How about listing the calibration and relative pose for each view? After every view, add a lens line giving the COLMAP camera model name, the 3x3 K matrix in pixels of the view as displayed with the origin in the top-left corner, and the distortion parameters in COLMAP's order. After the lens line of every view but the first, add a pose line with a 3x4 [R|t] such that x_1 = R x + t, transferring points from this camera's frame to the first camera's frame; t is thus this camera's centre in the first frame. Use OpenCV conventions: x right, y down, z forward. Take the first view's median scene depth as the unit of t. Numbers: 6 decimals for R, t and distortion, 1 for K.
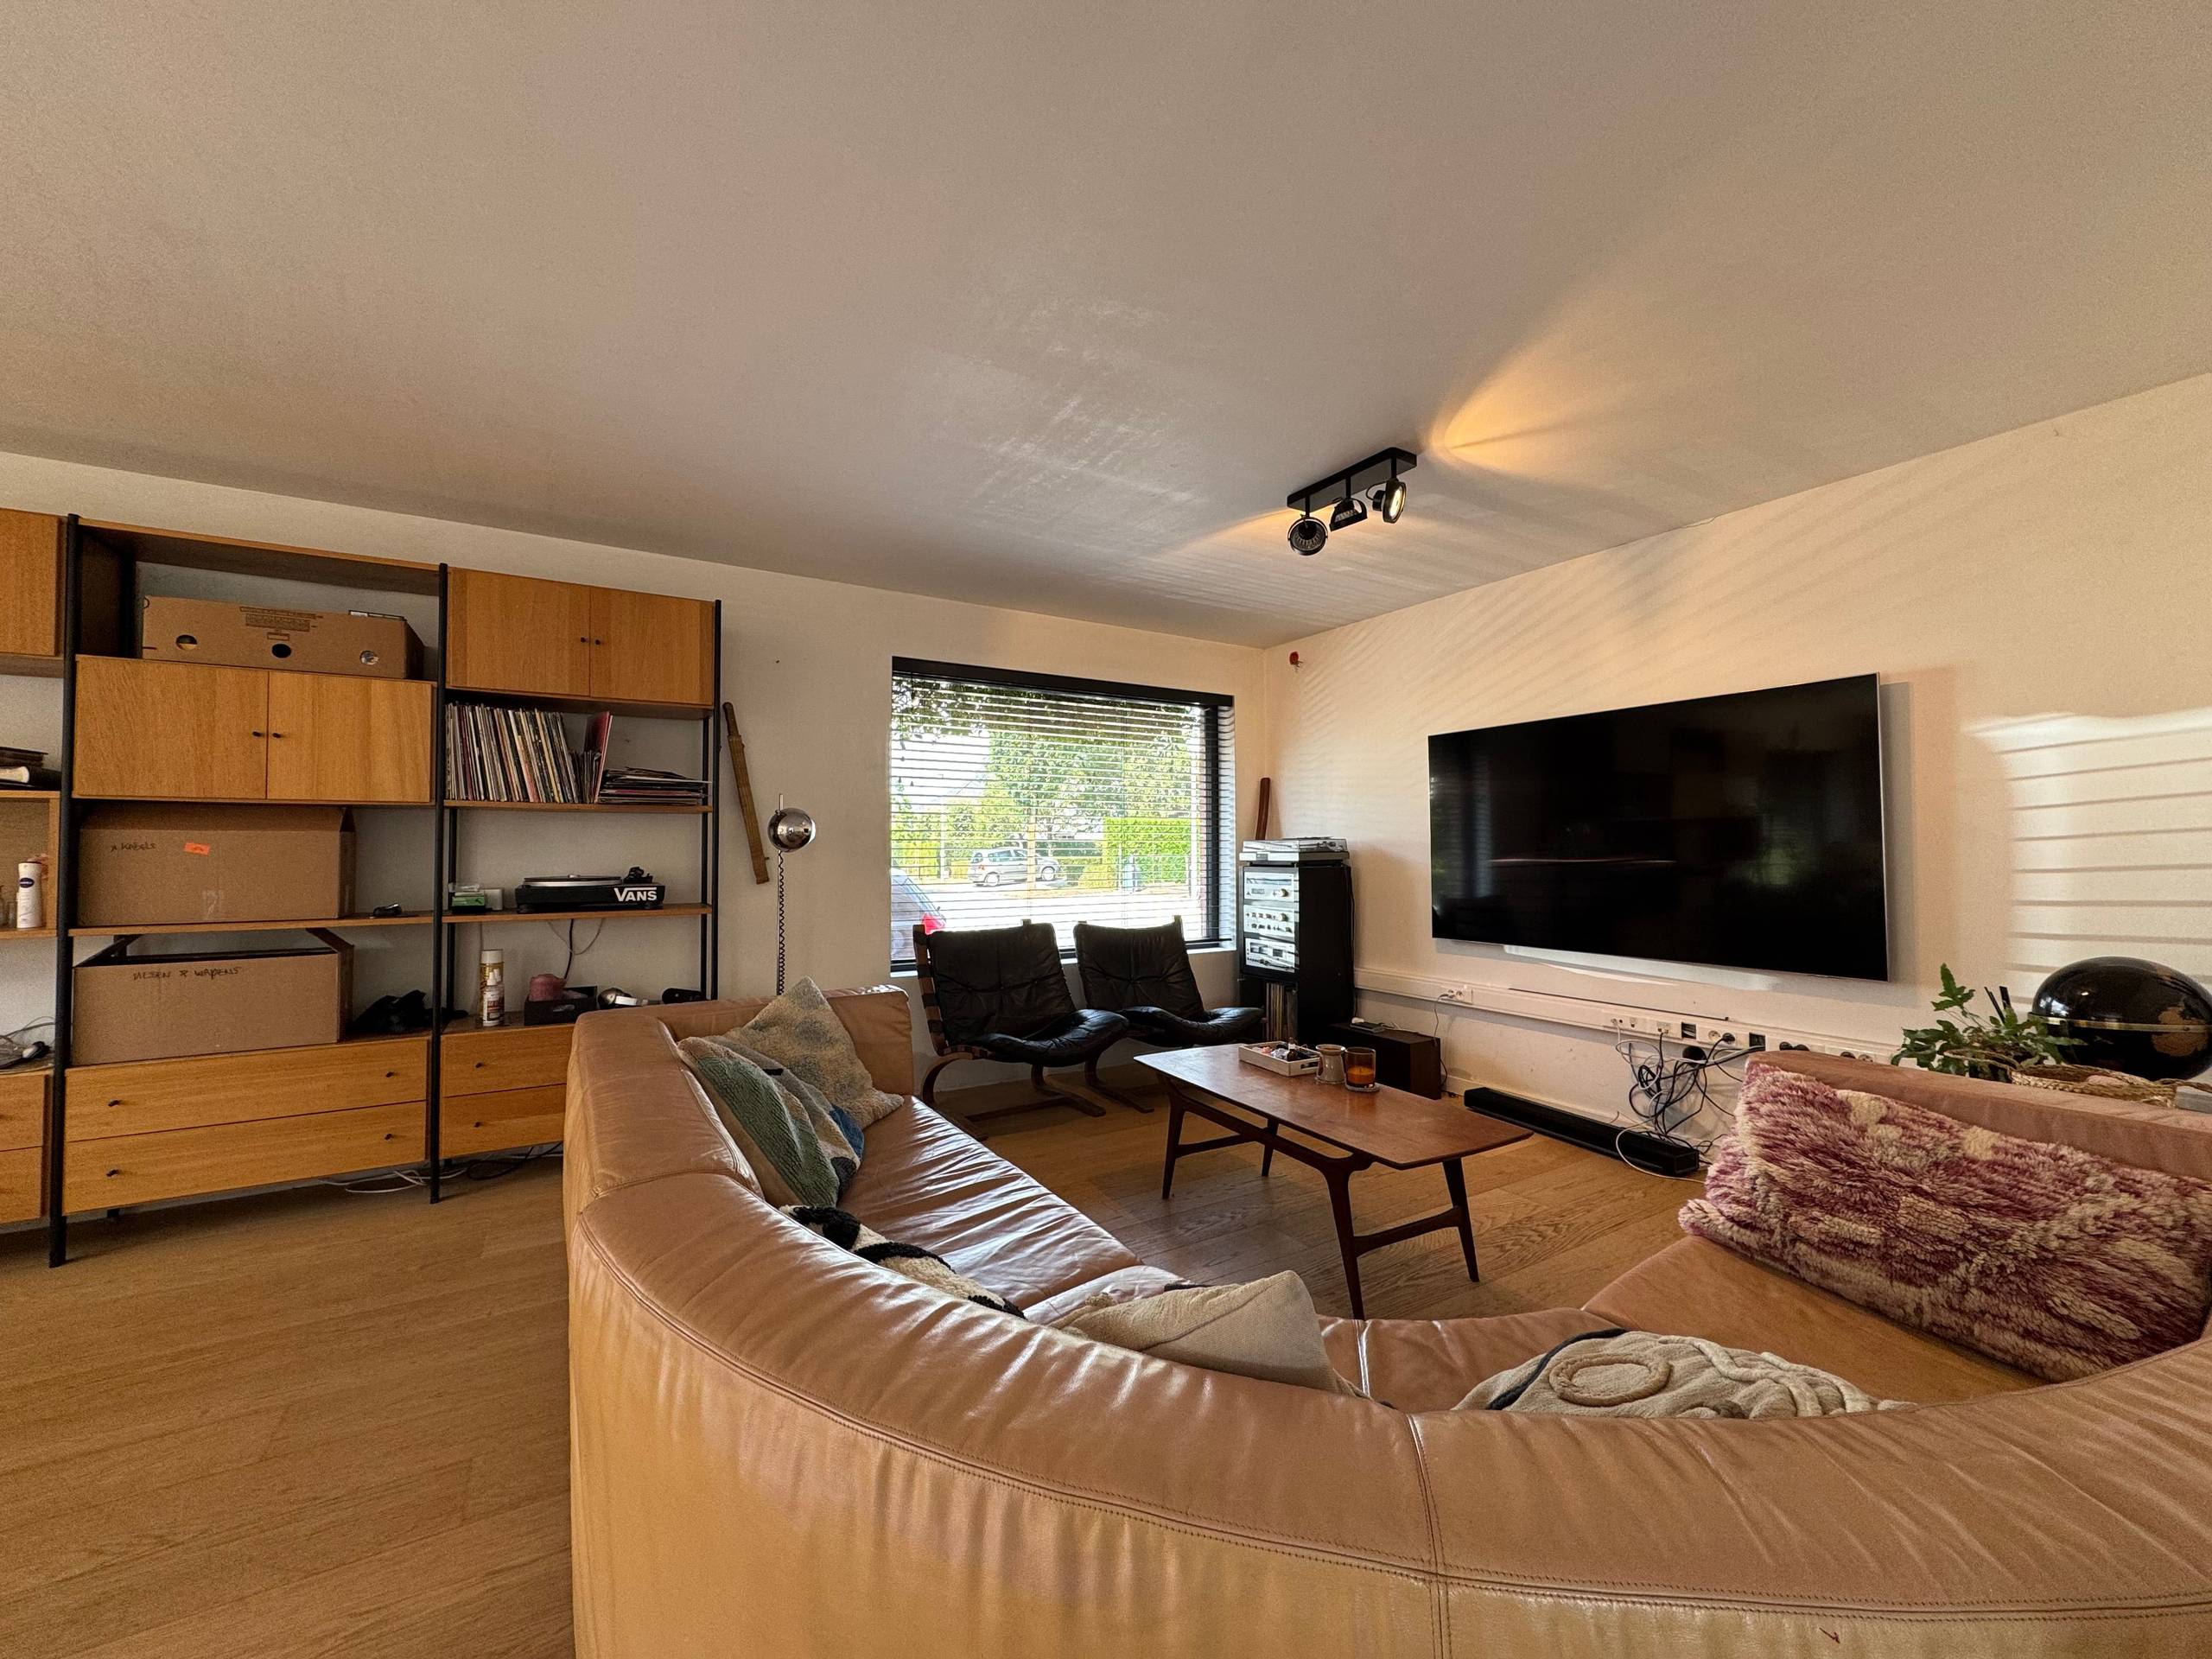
lens RADIAL K [[878.7, 0, 1109.4], [0, 878.7, 824.5], [0, 0, 1]] dist [0.000709, -0.000349]
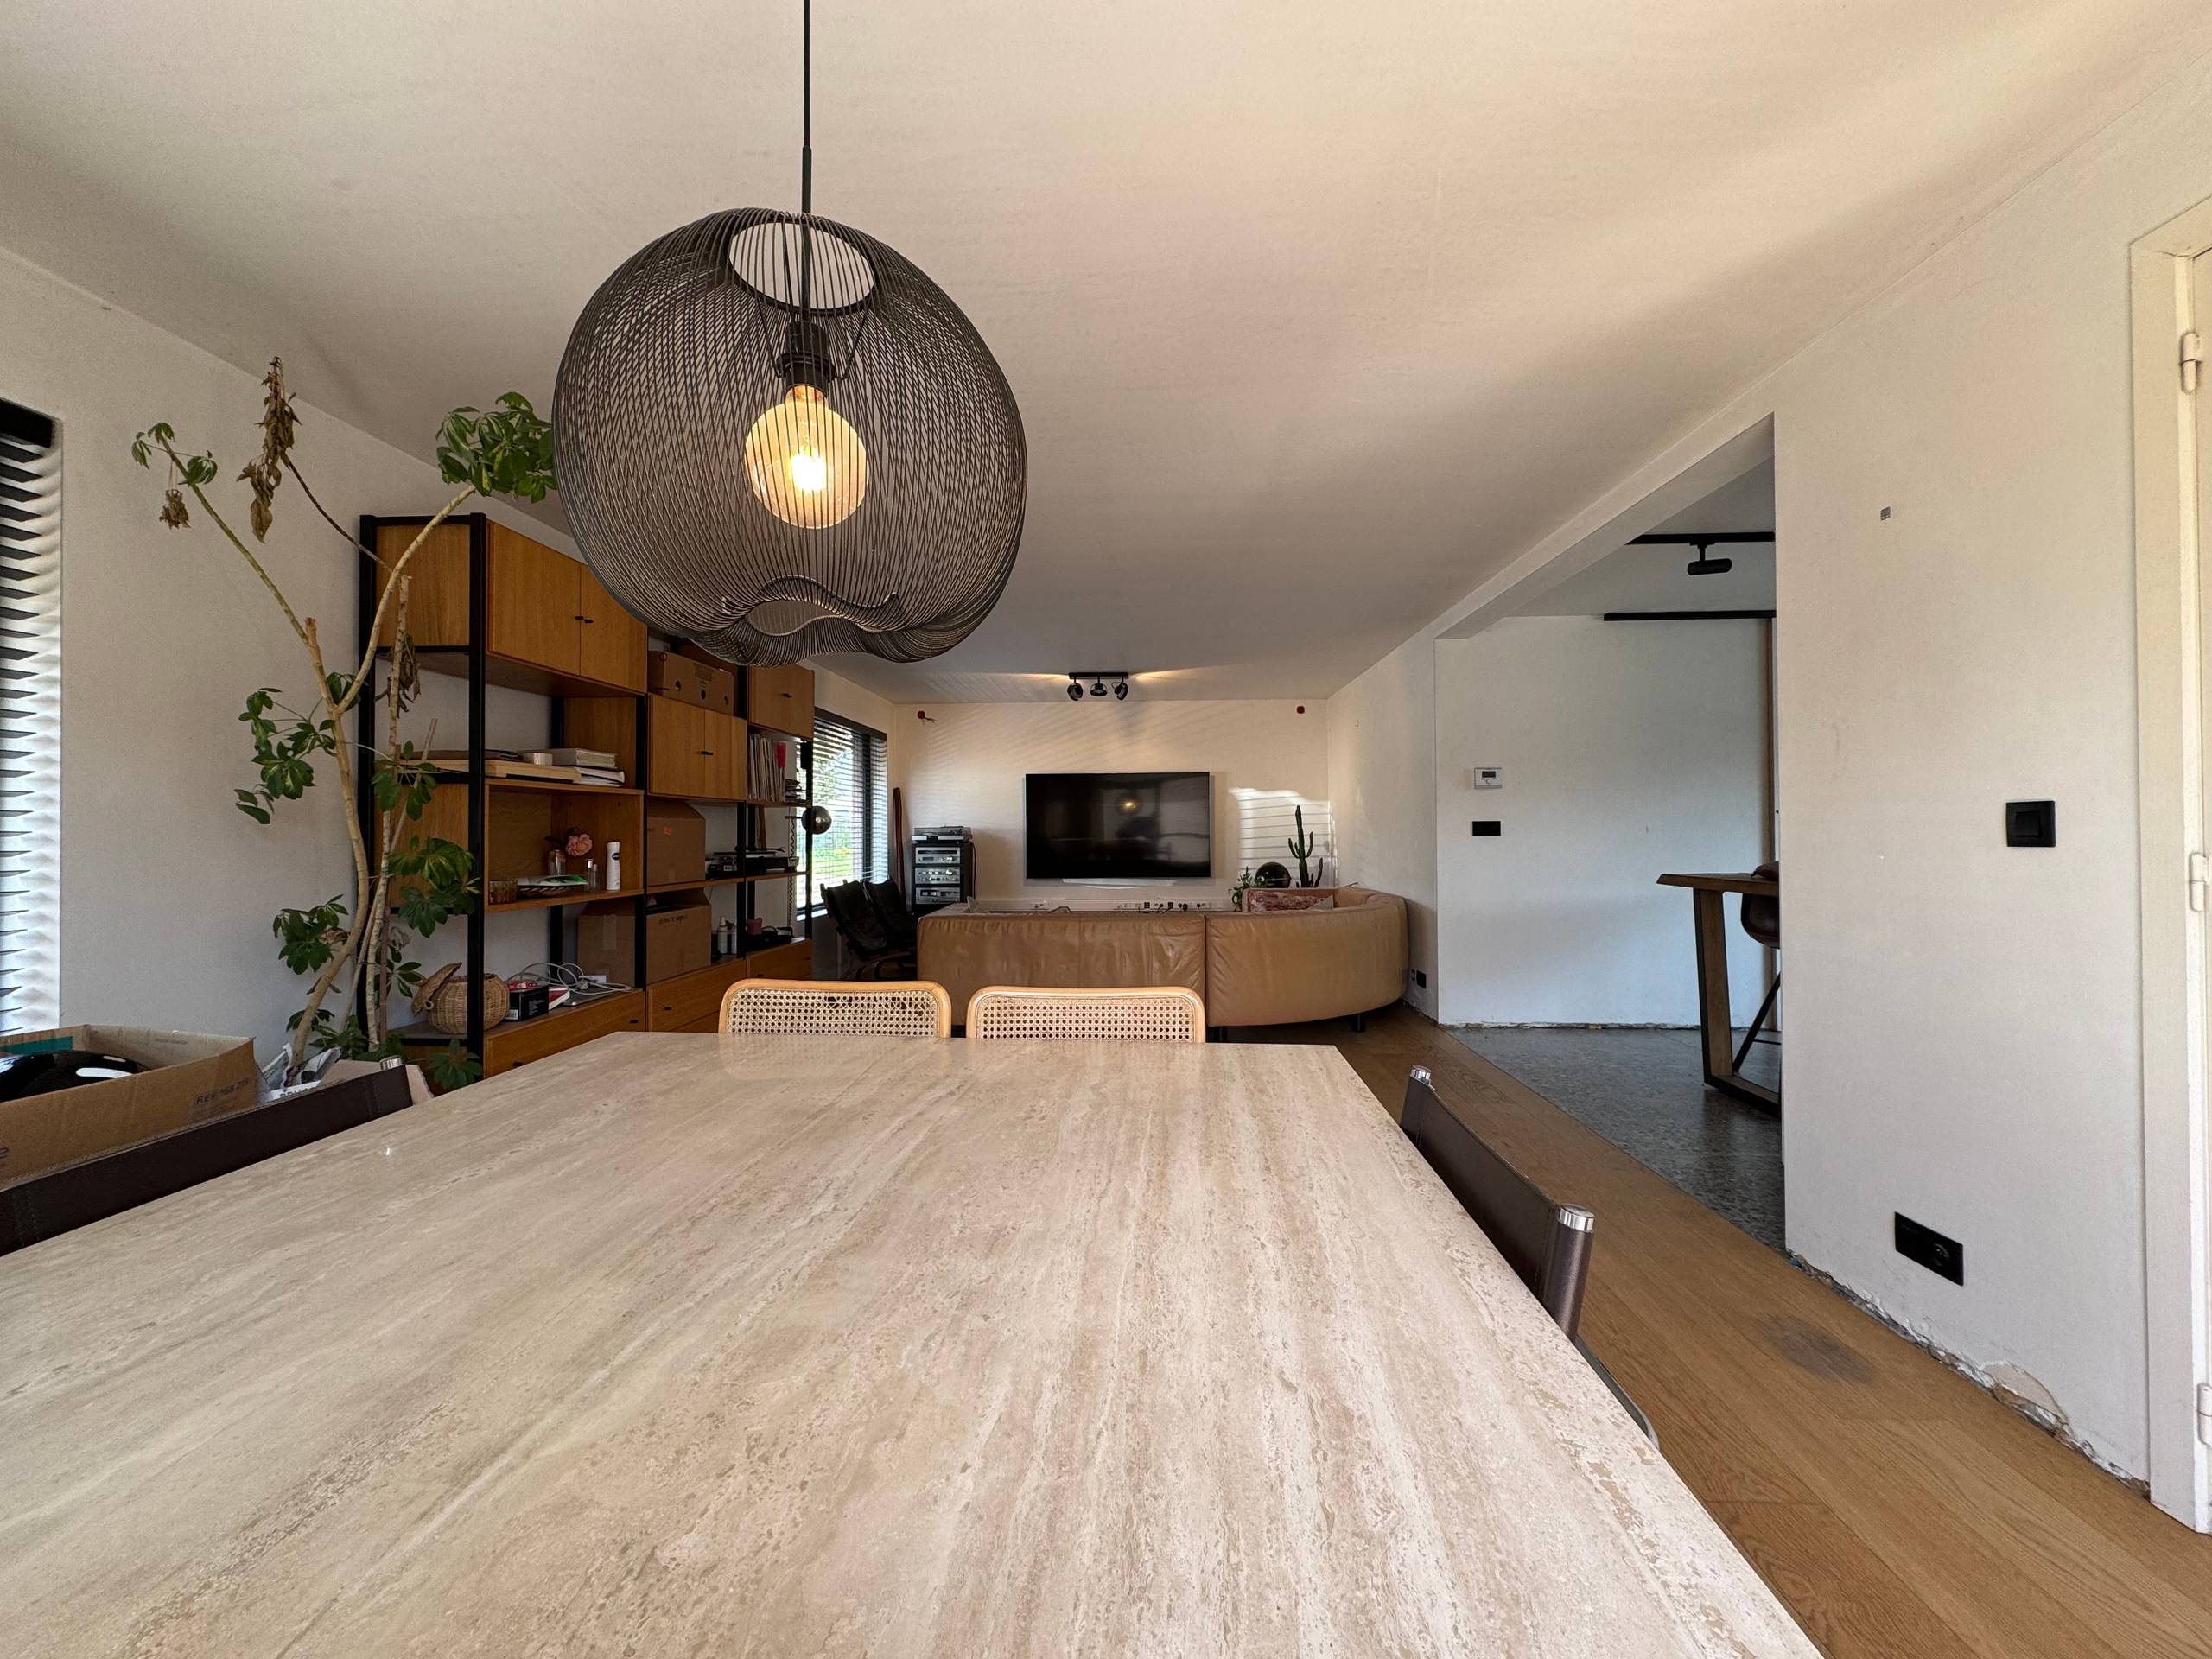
lens RADIAL K [[878.7, 0, 1109.4], [0, 878.7, 824.5], [0, 0, 1]] dist [0.000709, -0.000349]
pose [[0.570016, 0.006874, 0.821605, -1.480675], [-0.020283, 0.999778, 0.005707, -0.006127], [-0.821383, -0.019918, 0.570028, -0.334176]]
